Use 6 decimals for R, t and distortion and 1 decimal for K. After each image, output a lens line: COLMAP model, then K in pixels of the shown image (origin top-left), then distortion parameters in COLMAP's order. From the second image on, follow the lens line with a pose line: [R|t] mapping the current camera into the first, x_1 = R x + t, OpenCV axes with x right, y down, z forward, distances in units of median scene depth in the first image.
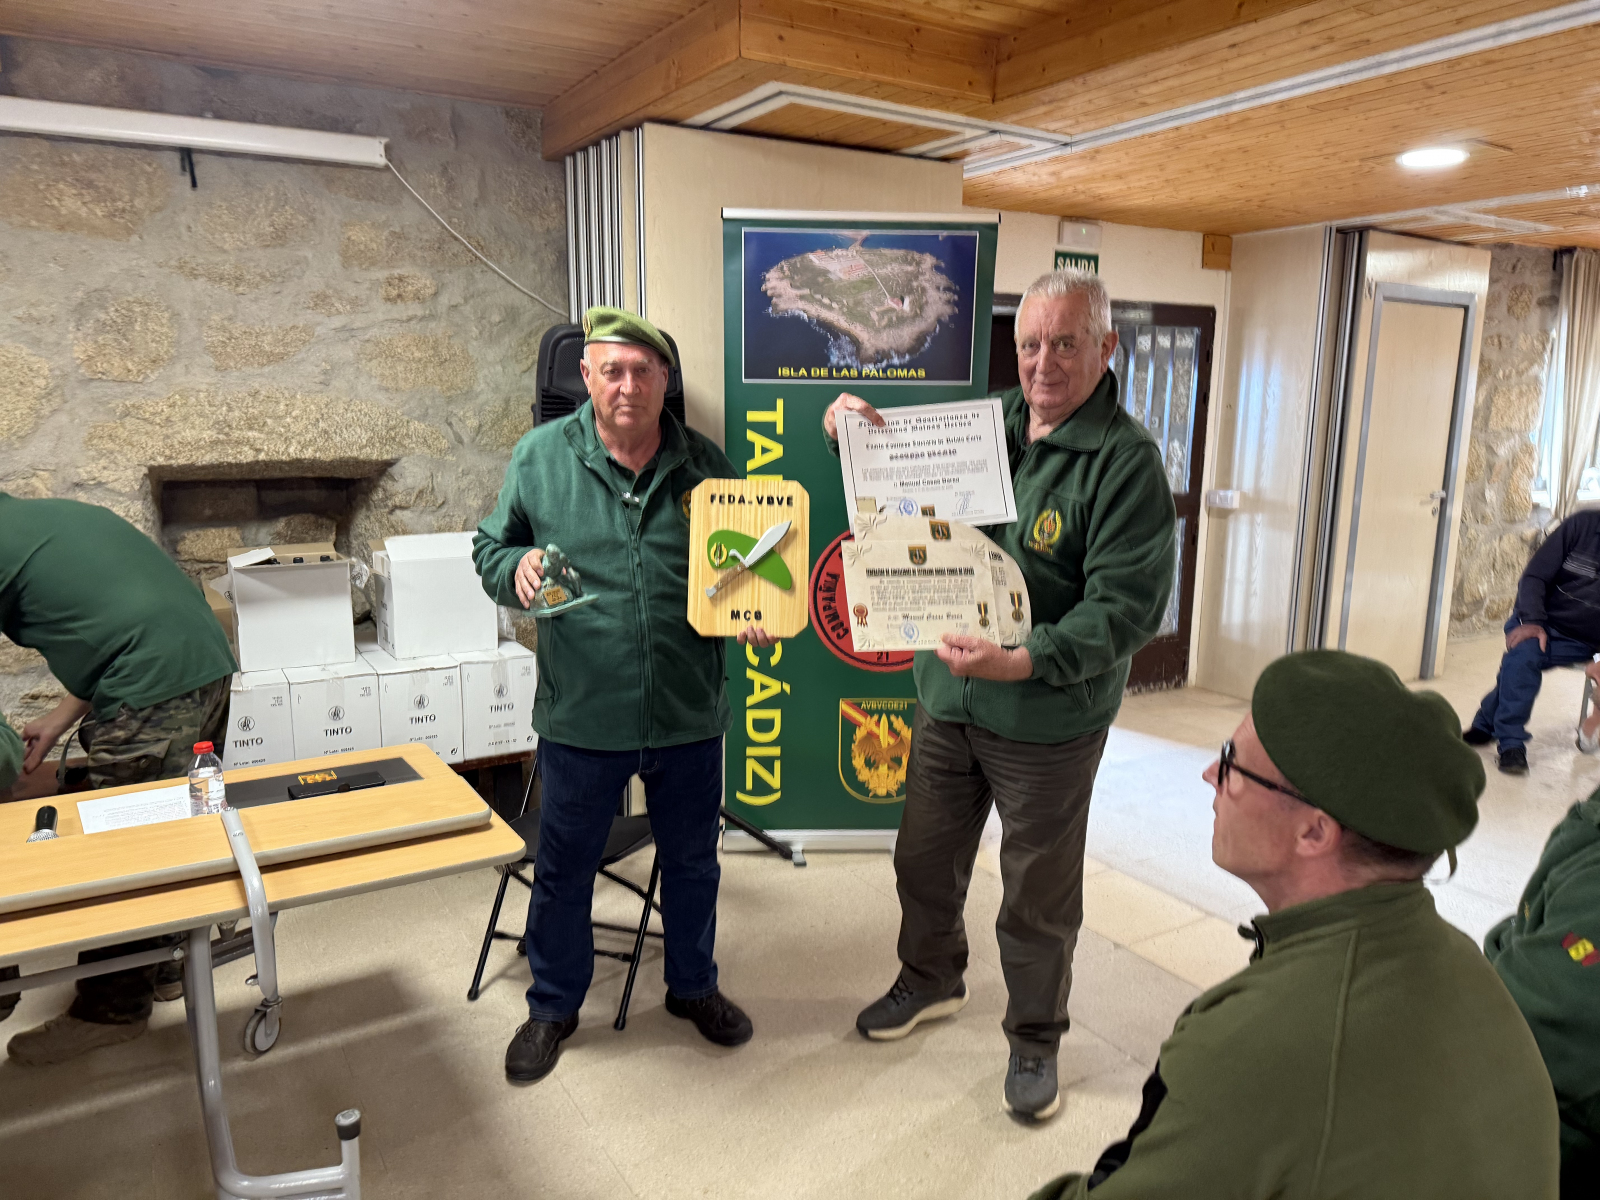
lens RADIAL K [[1120.5, 0, 805.4], [0, 1120.5, 614.8], [0, 0, 1]] dist [0.058756, -0.071626]
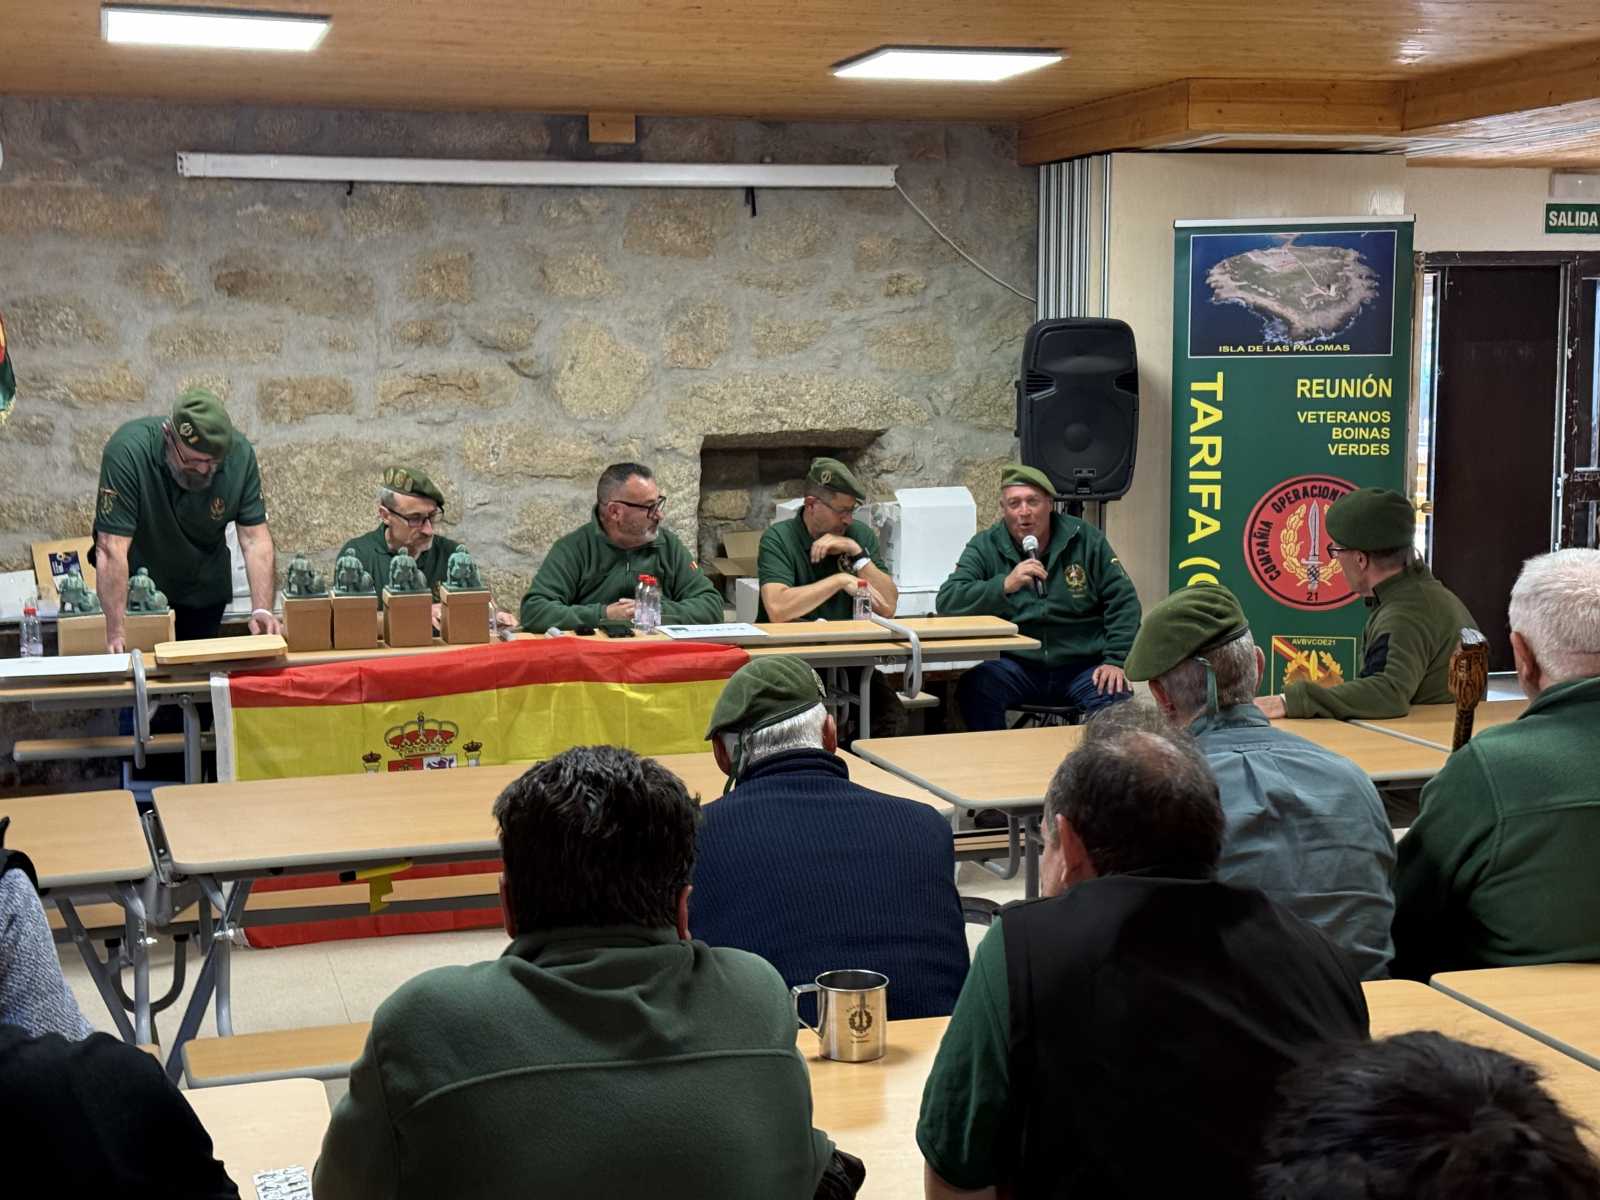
lens RADIAL K [[2223.1, 0, 802.7], [0, 2223.1, 605.4], [0, 0, 1]] dist [0.135649, 0.000000]
pose [[0.967703, 0.011800, -0.251815, 0.143413], [-0.030574, 0.997024, -0.070772, 0.225564], [0.250230, 0.076185, 0.965184, -1.323724]]
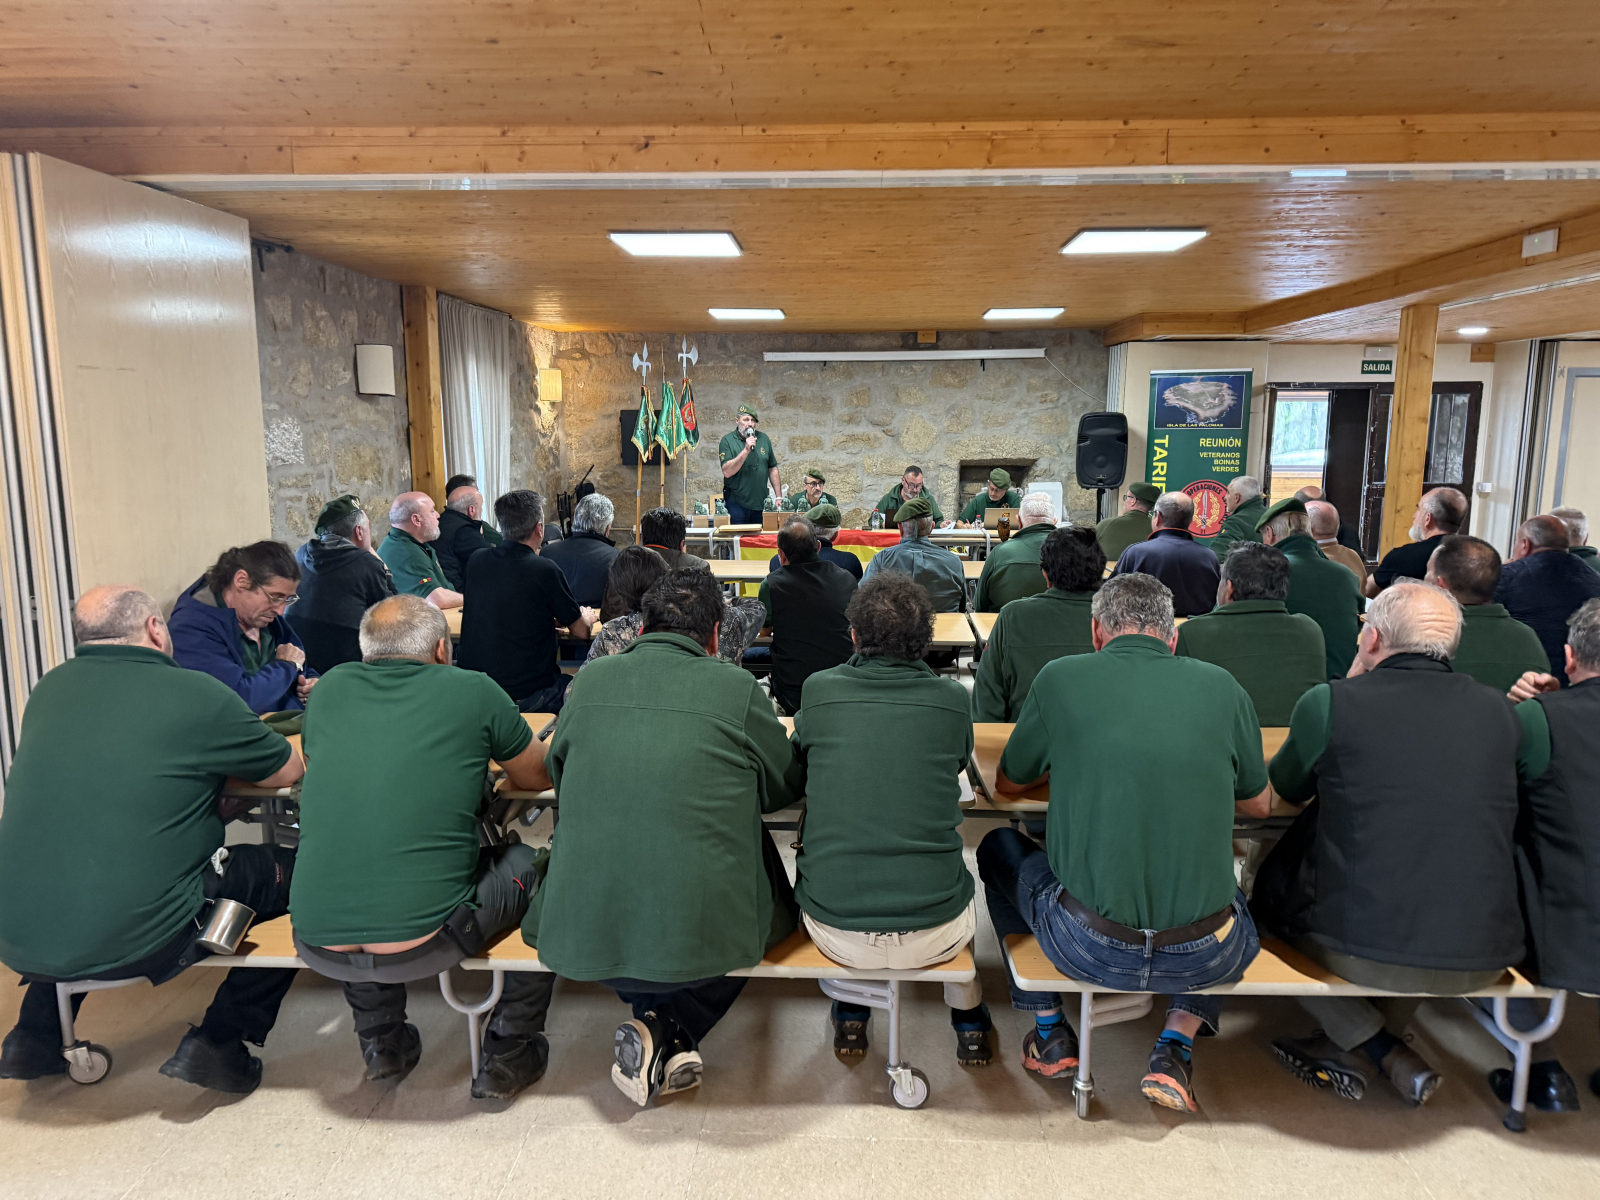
lens RADIAL K [[1120.5, 0, 779.8], [0, 1120.5, 622.3], [0, 0, 1]] dist [0.058756, -0.071626]
pose [[0.811962, 0.088515, -0.576961, 0.833782], [-0.100268, 0.994894, 0.011524, 0.326370], [0.575035, 0.048493, 0.816691, -1.778137]]
